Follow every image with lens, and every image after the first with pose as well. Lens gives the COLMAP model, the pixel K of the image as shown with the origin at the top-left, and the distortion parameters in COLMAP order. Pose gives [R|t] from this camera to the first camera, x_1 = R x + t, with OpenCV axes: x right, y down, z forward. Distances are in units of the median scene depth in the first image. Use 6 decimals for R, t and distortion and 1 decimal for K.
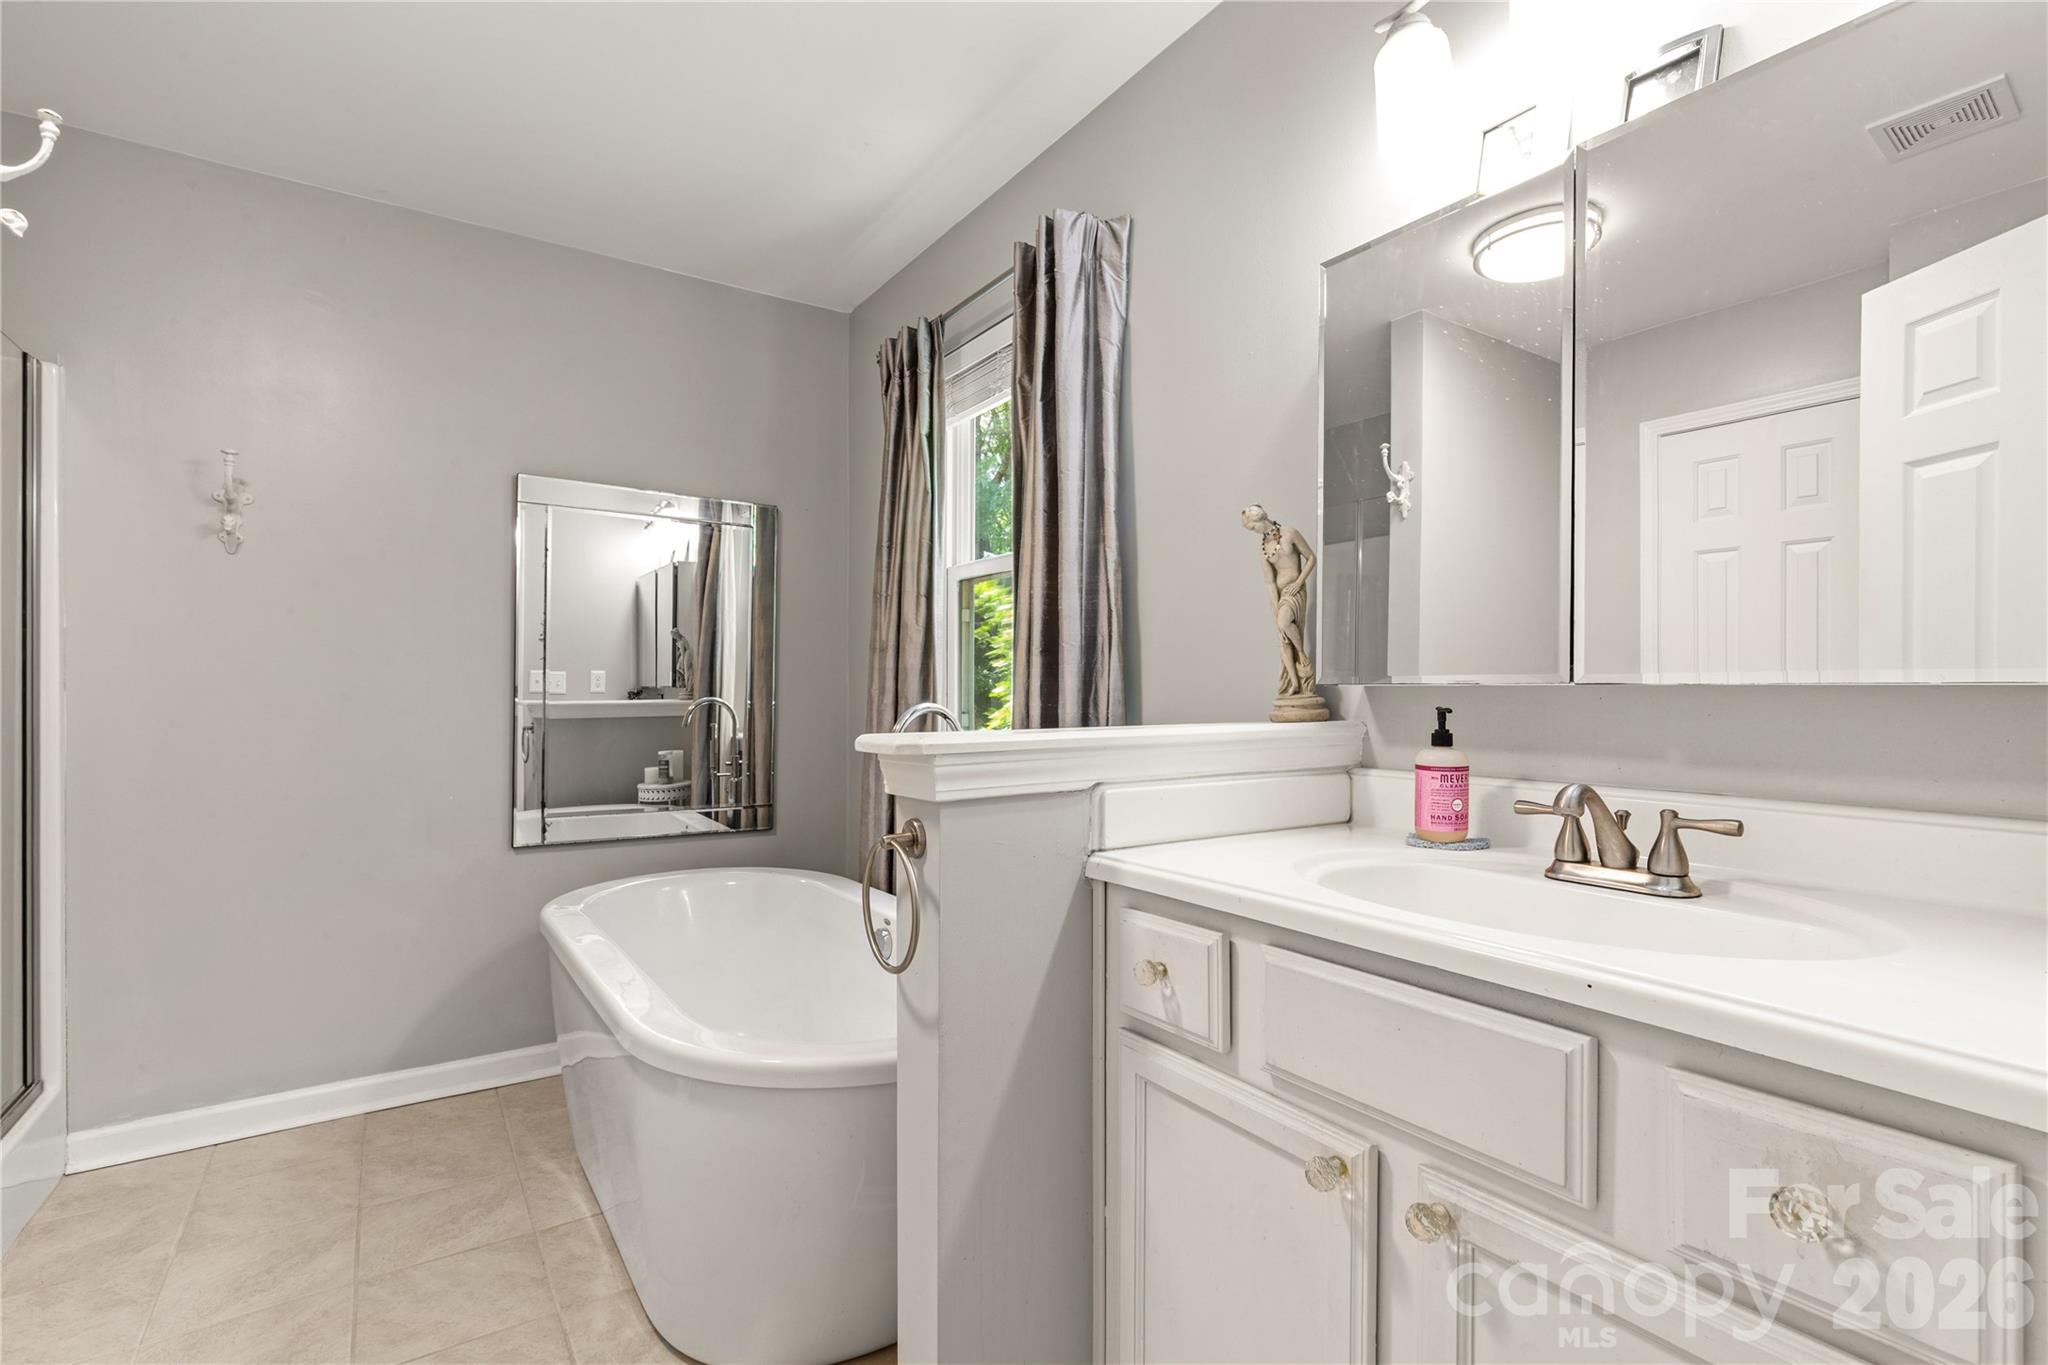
lens RADIAL K [[931.1, 0, 1018.2], [0, 931.1, 691.3], [0, 0, 1]] dist [0.006287, -0.000337]
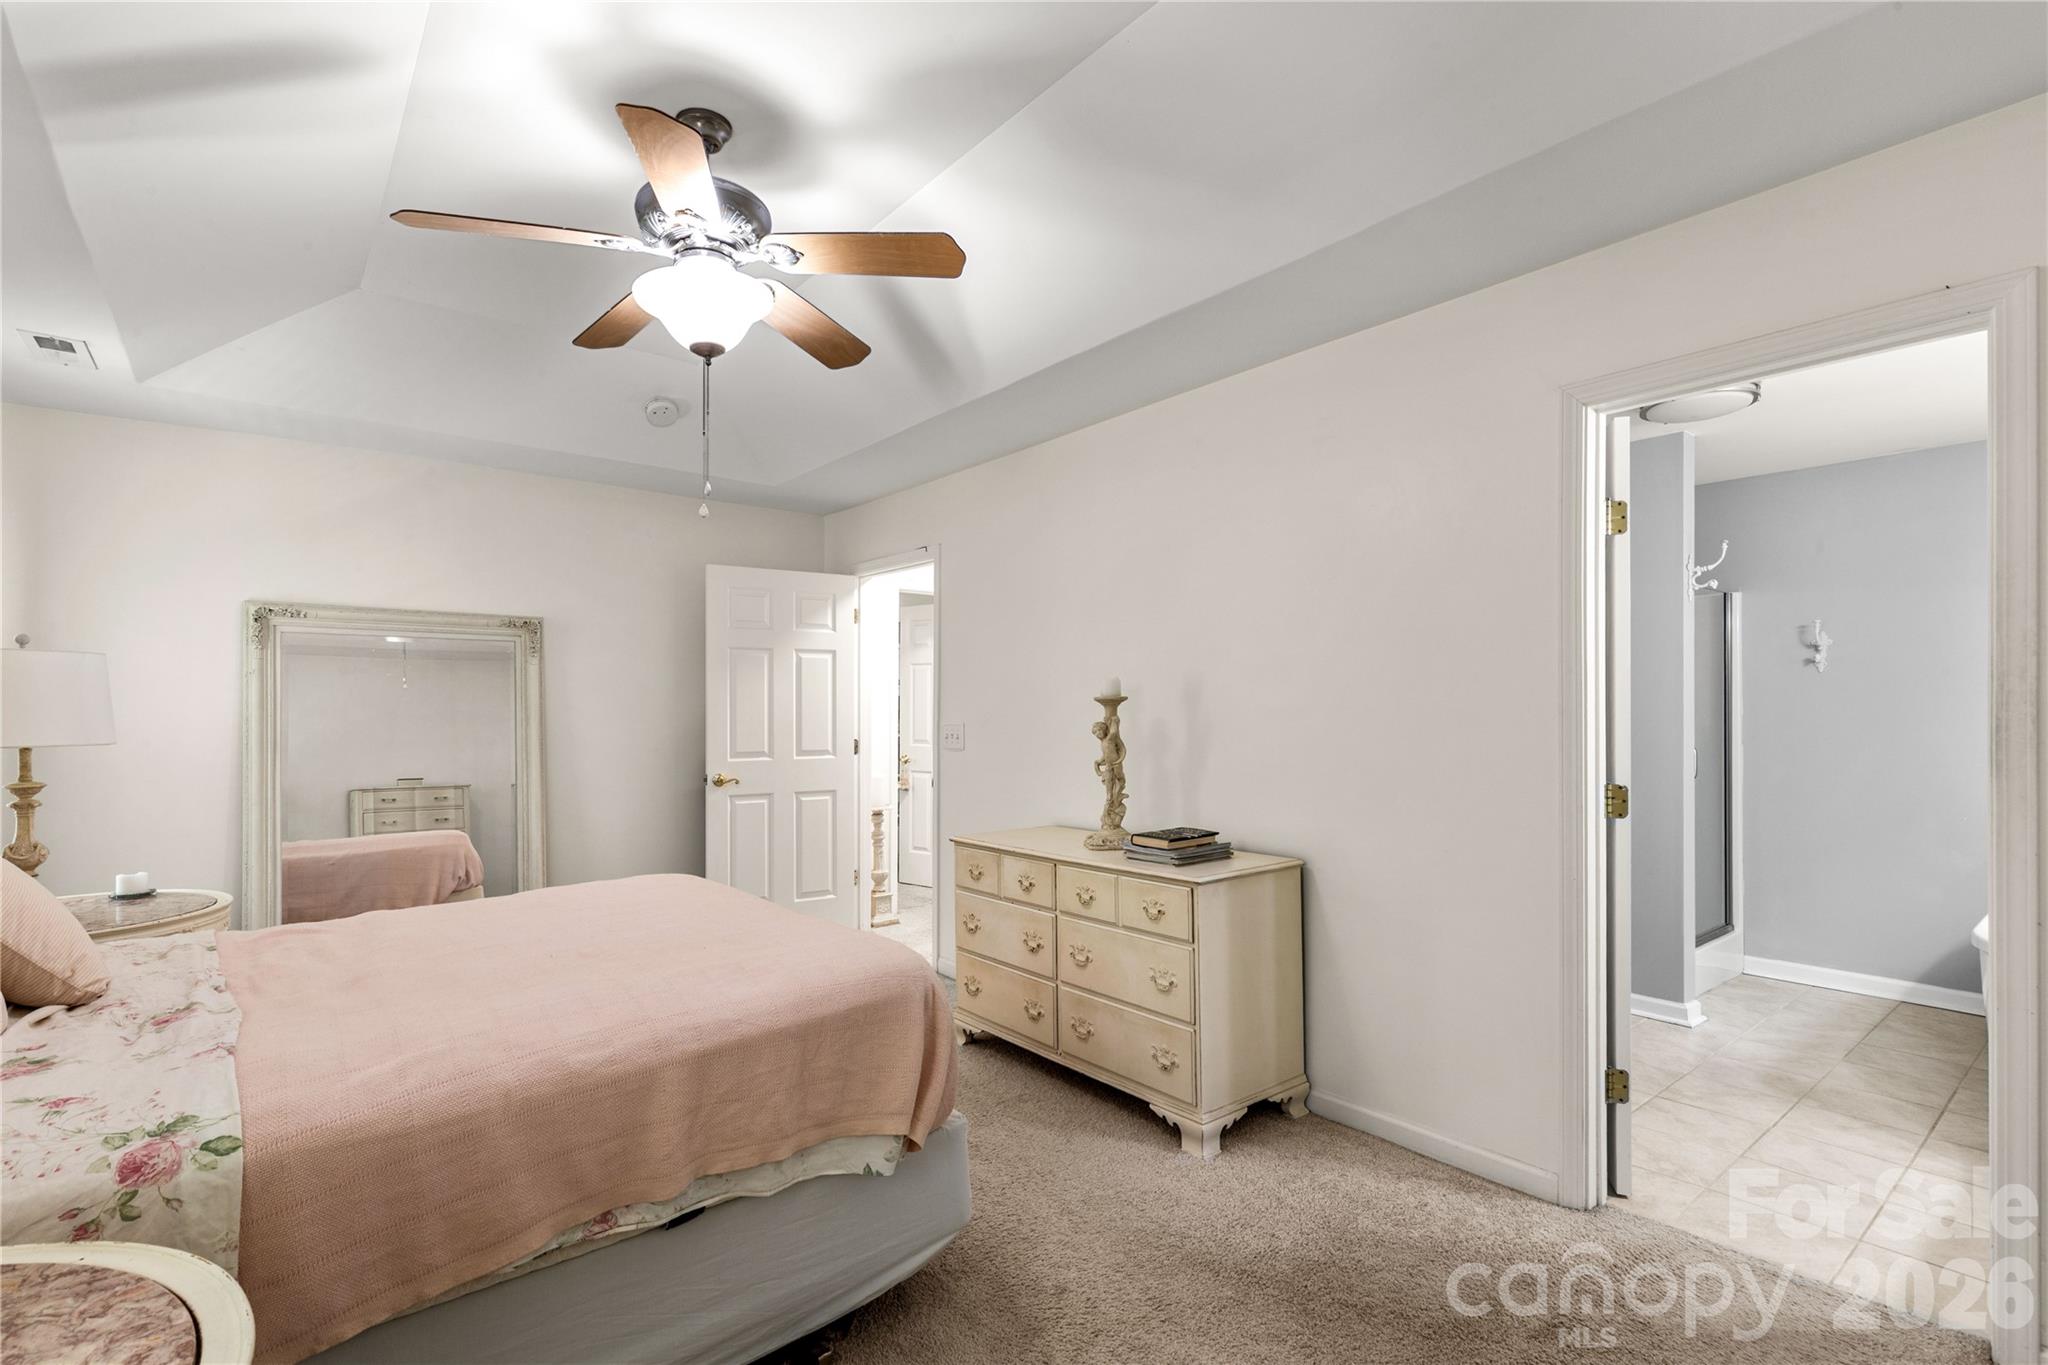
lens RADIAL K [[931.1, 0, 1018.2], [0, 931.1, 691.3], [0, 0, 1]] dist [0.006287, -0.000337]
pose [[0.080151, -0.006166, -0.996764, 1.019076], [-0.016816, 0.999830, -0.007537, -0.064331], [0.996641, 0.017365, 0.080034, -0.853952]]
